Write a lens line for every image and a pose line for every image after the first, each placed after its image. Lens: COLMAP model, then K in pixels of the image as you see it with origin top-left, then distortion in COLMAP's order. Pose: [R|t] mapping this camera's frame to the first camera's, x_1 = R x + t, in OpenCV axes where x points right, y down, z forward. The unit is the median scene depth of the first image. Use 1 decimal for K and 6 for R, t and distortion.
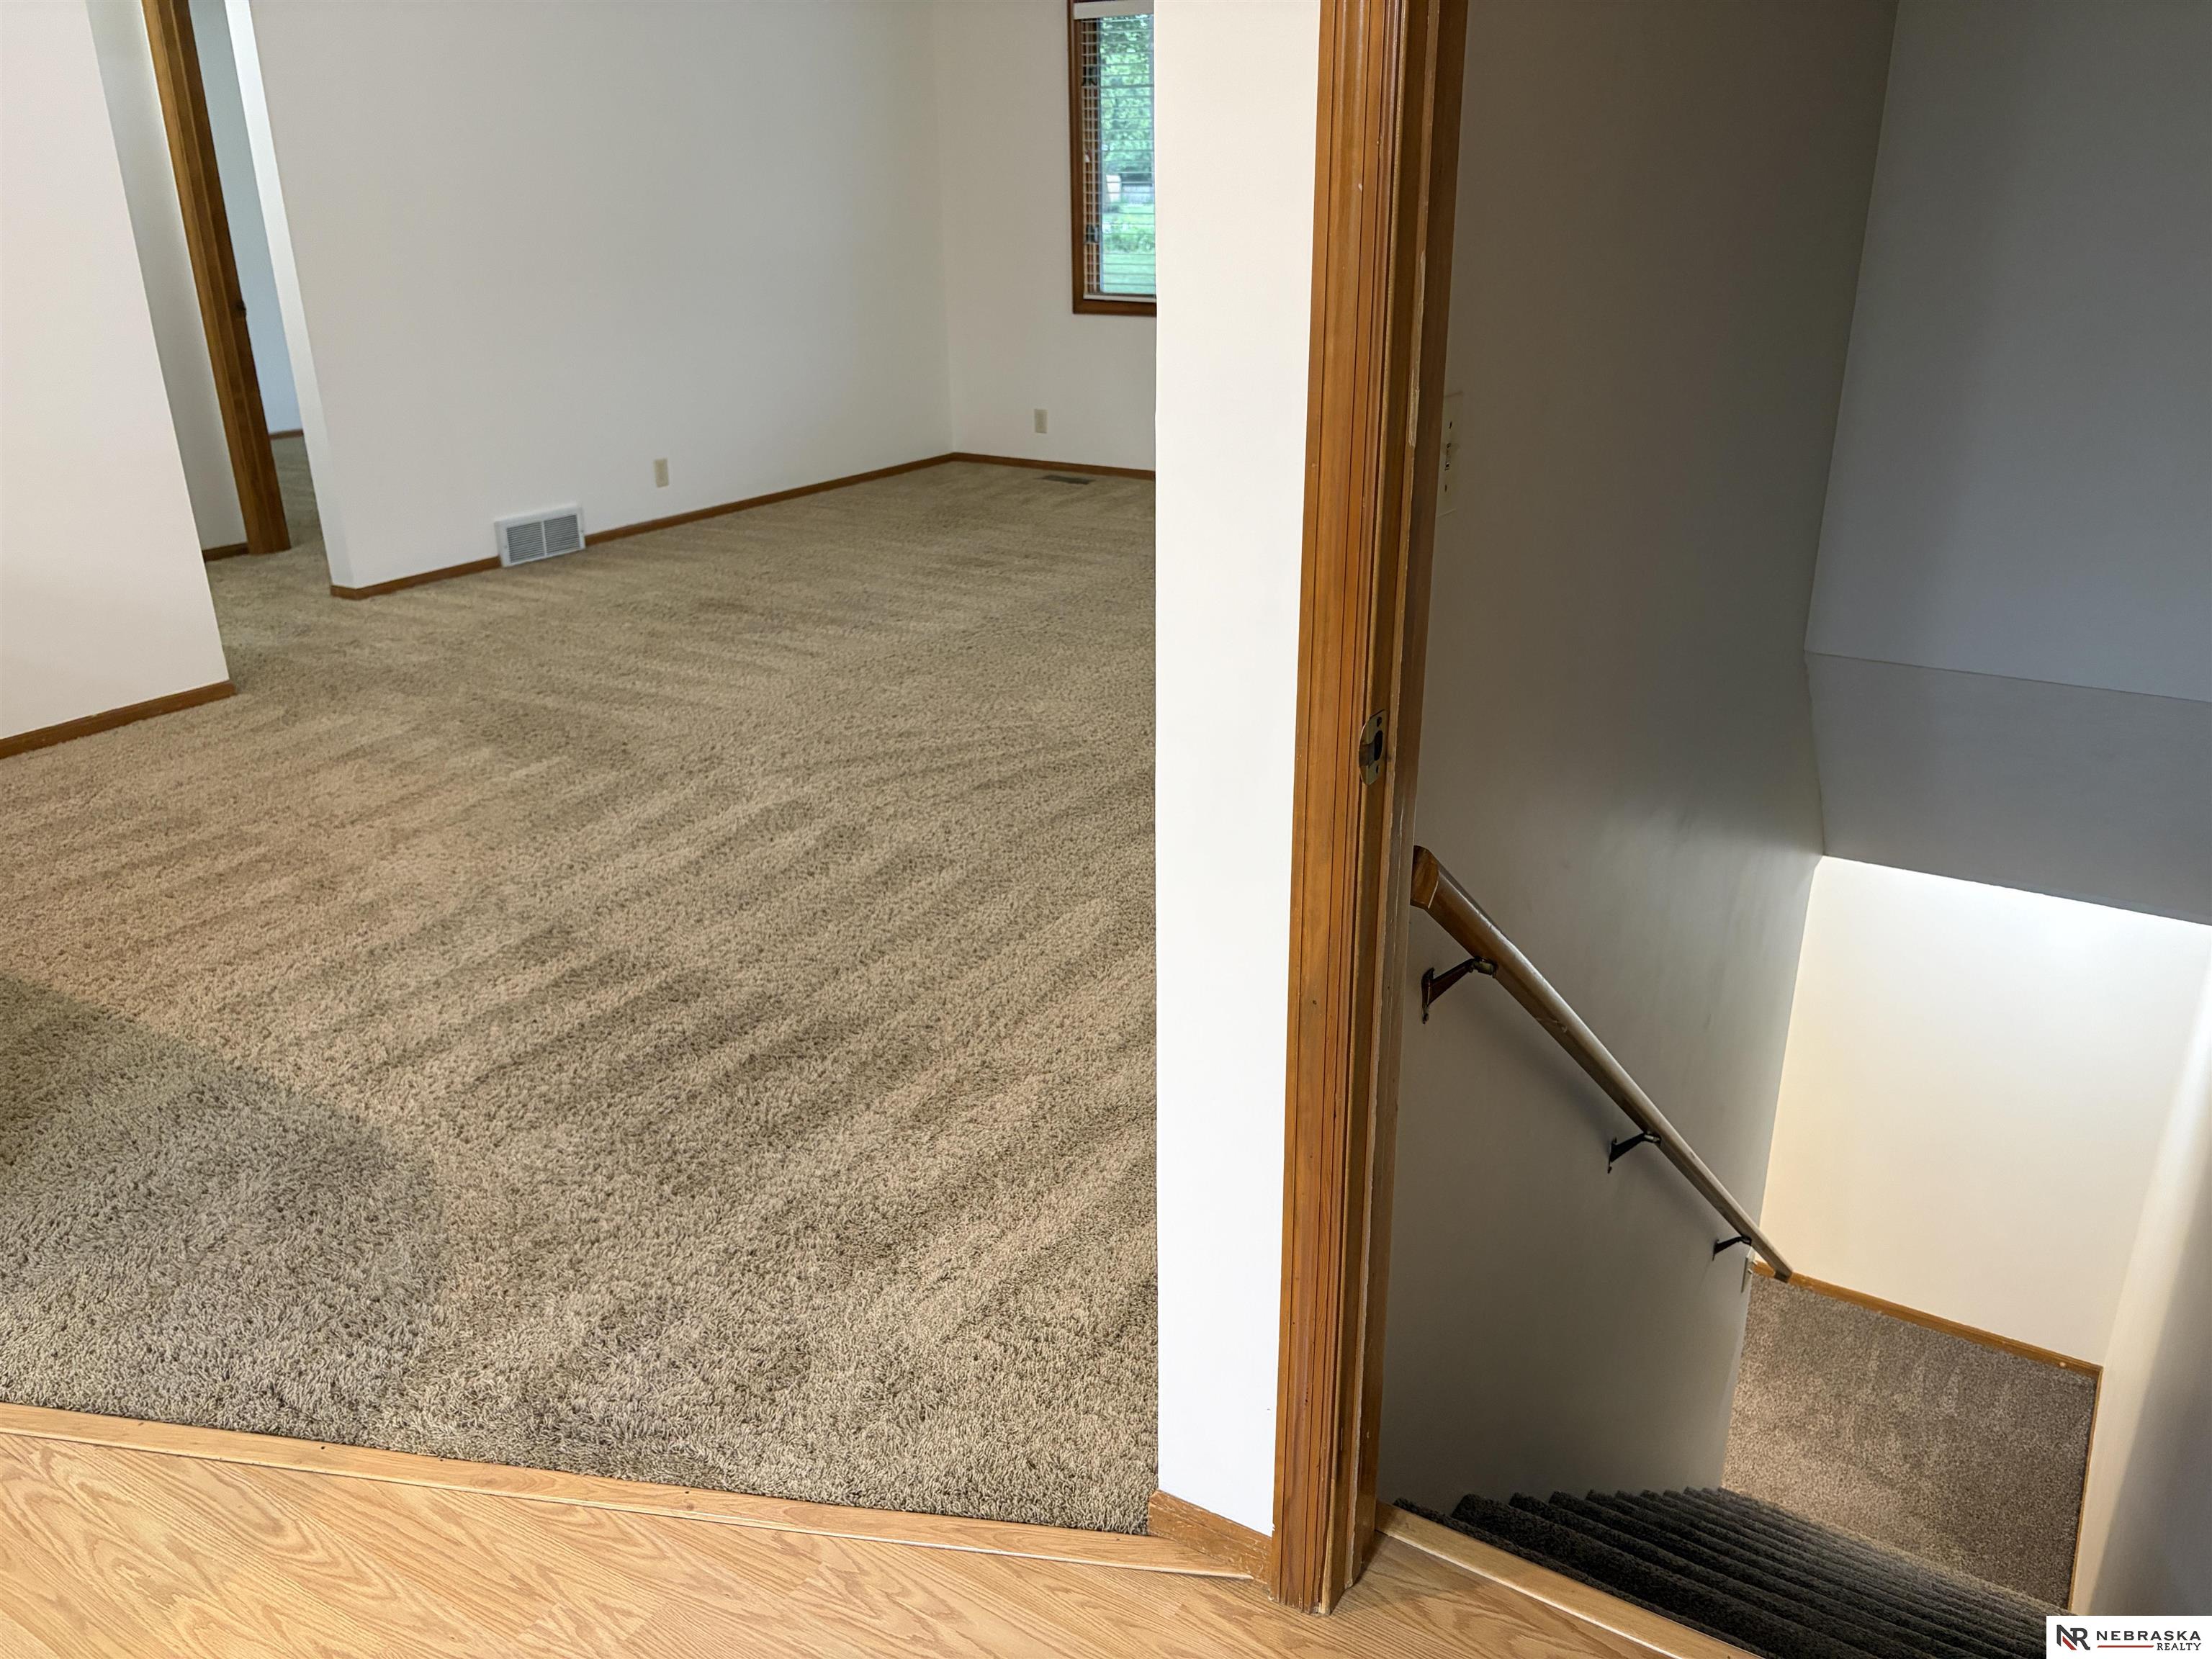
lens RADIAL K [[1668.7, 0, 1107.1], [0, 1668.7, 843.1], [0, 0, 1]] dist [0.034734, -0.035612]
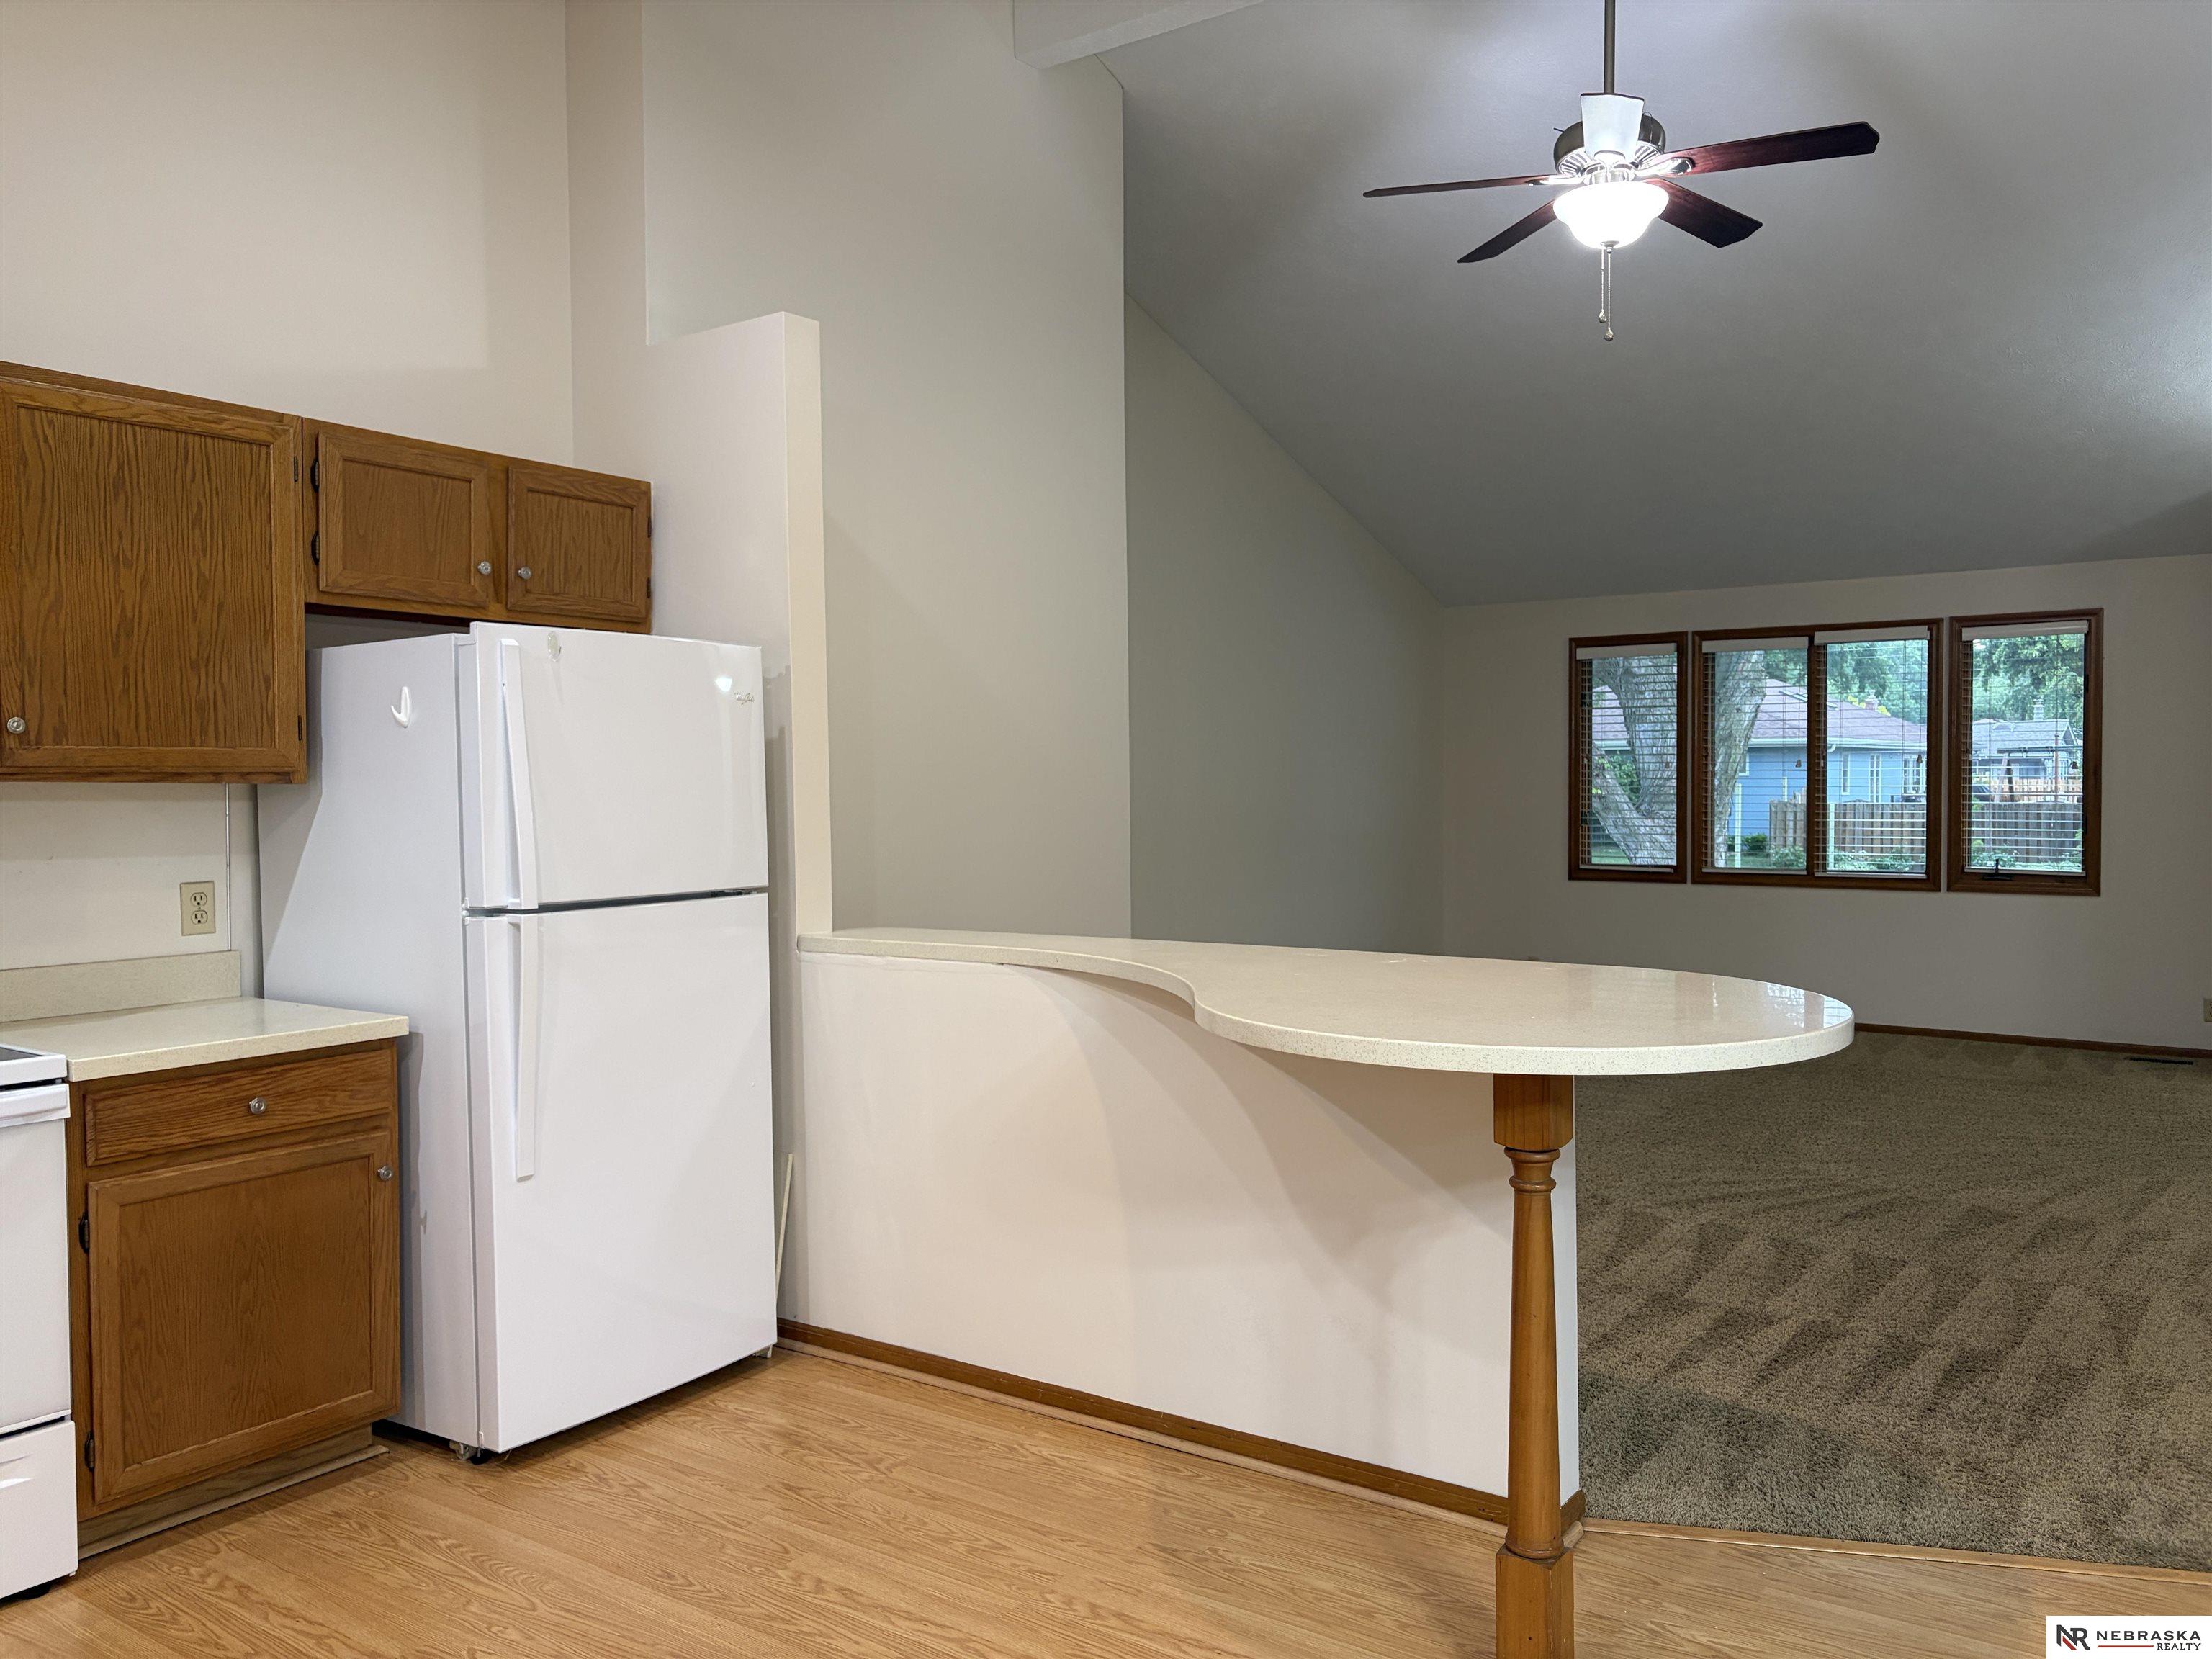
lens RADIAL K [[1668.7, 0, 1104.1], [0, 1668.7, 820.3], [0, 0, 1]] dist [0.034734, -0.035612]
pose [[0.997966, -0.003921, -0.063626, -0.529965], [-0.018852, 0.935309, -0.353330, 0.137292], [0.060896, 0.353811, 0.933333, -0.285976]]
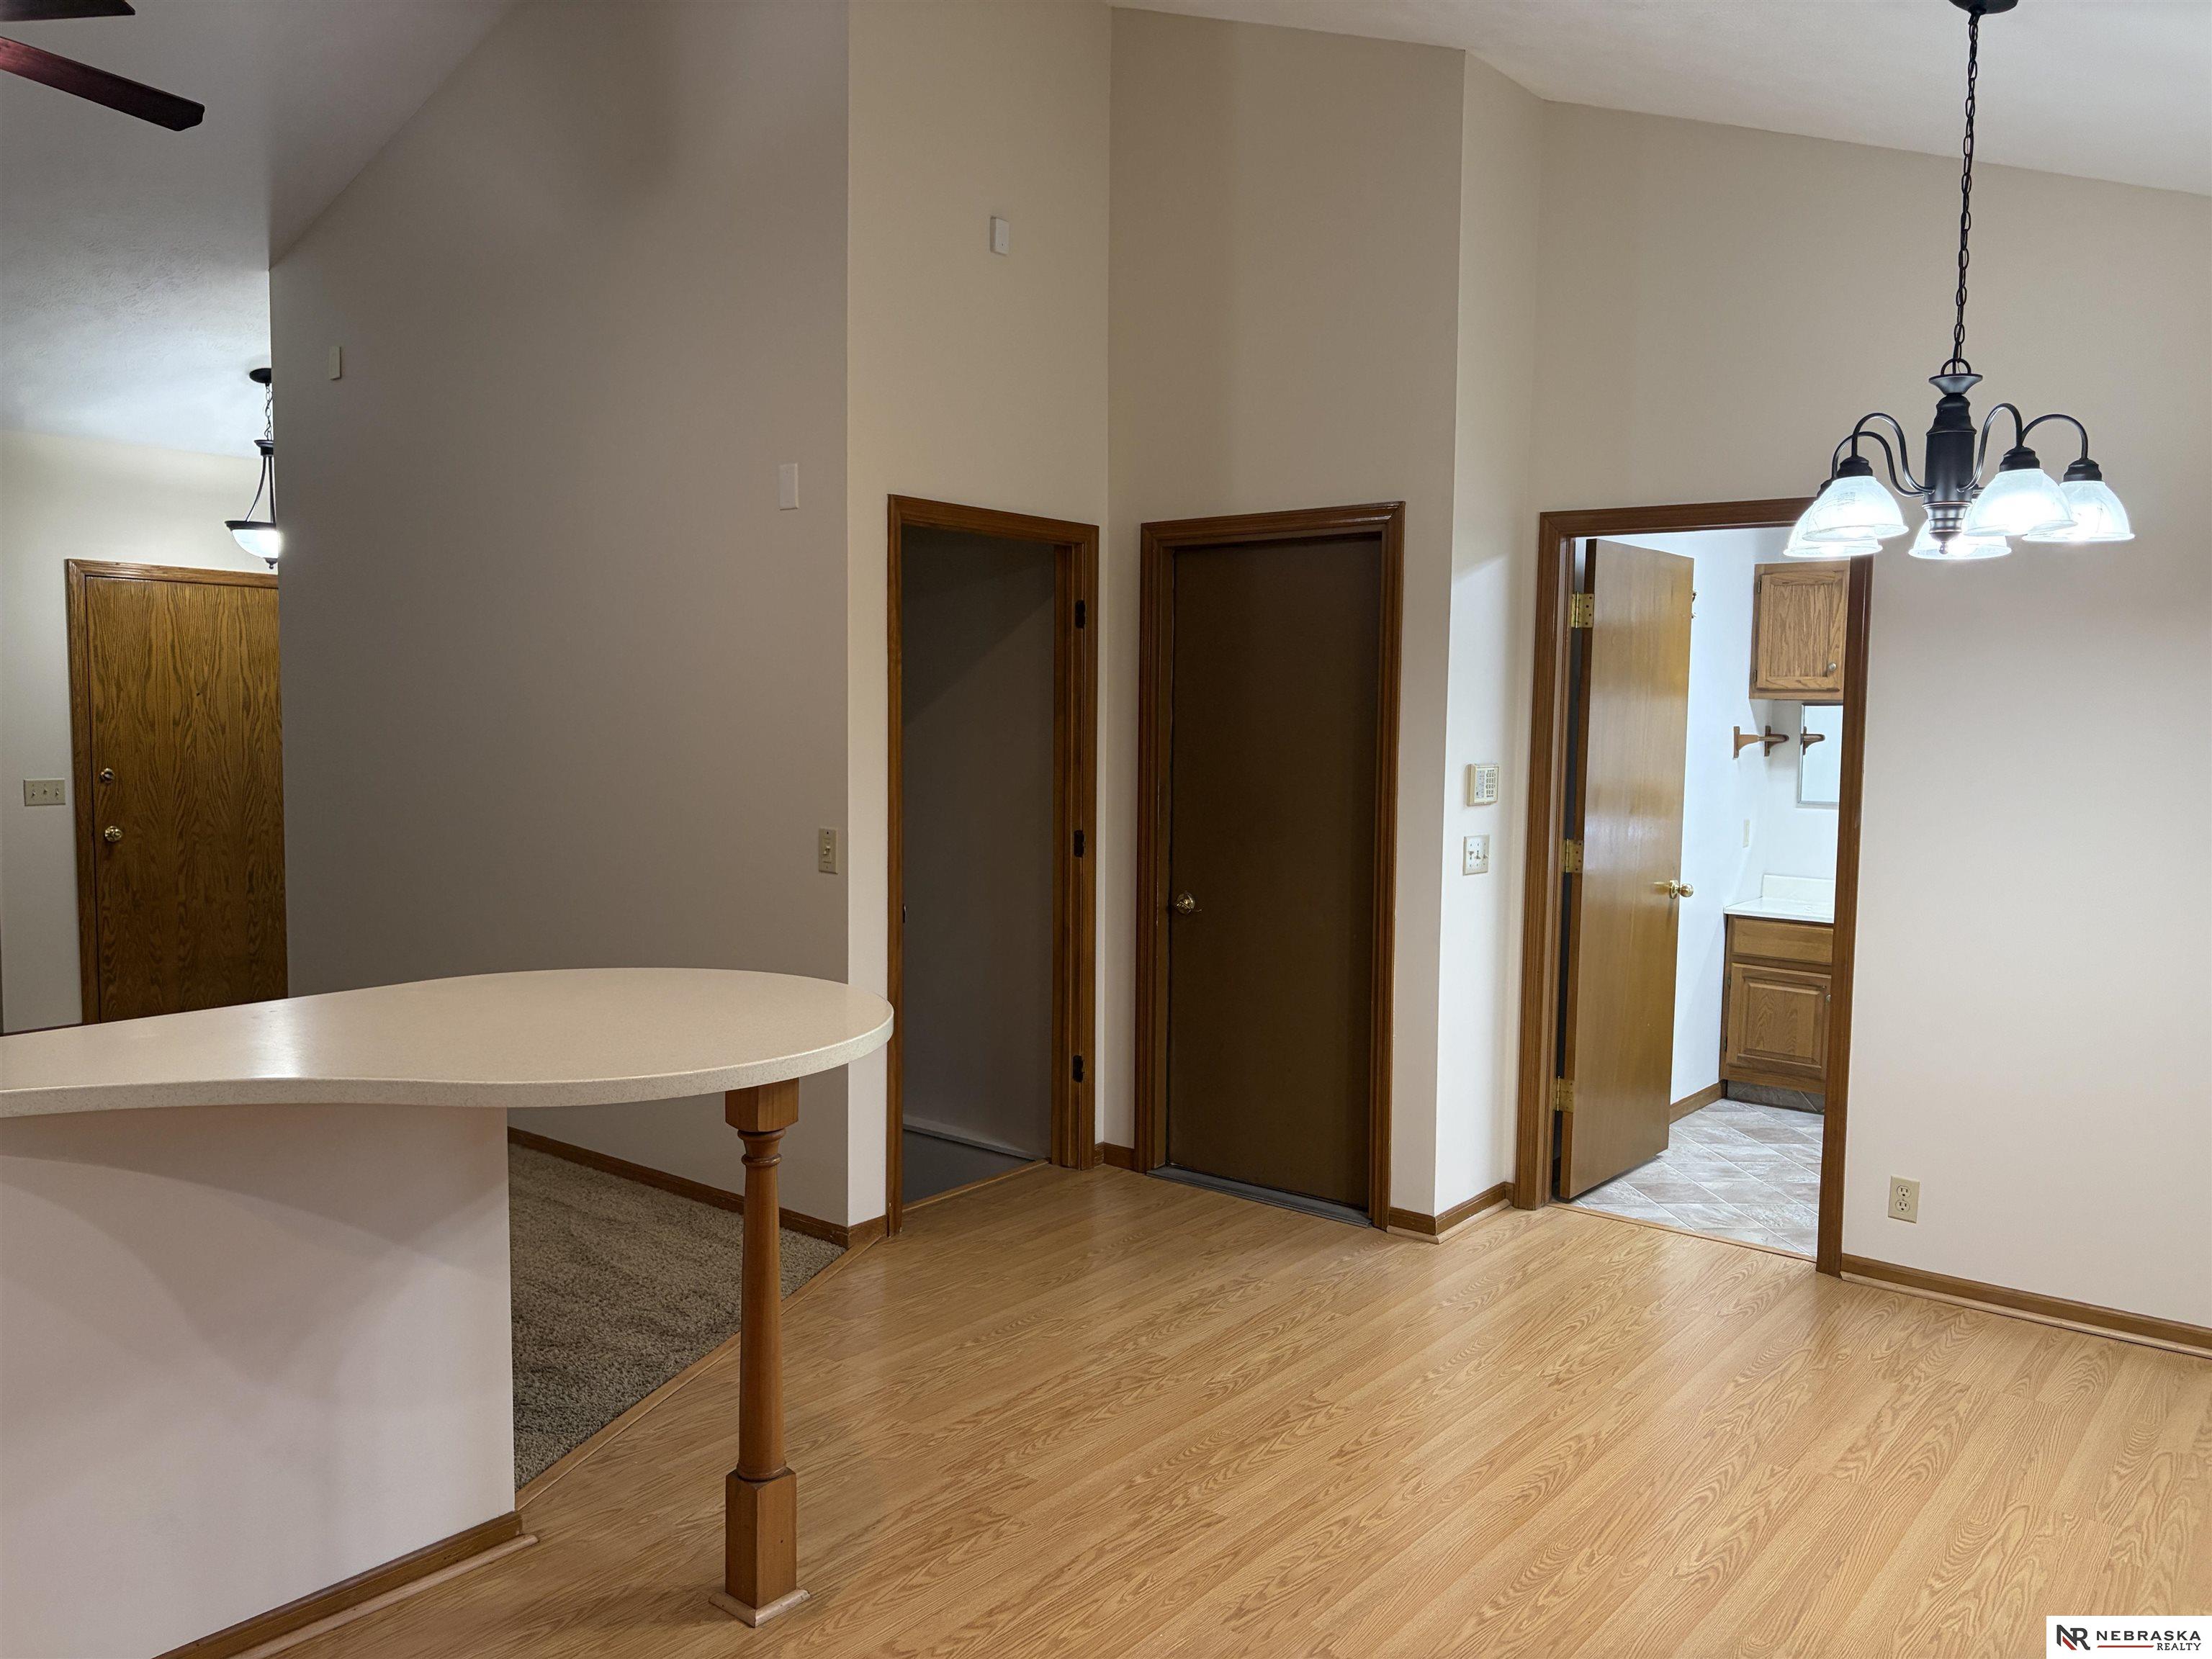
lens RADIAL K [[1668.7, 0, 1092.5], [0, 1668.7, 826.3], [0, 0, 1]] dist [0.034734, -0.035612]
pose [[0.123323, -0.063694, 0.990320, -1.050912], [0.363452, 0.931498, 0.014651, -0.037727], [-0.923414, 0.358127, 0.138025, 0.046742]]
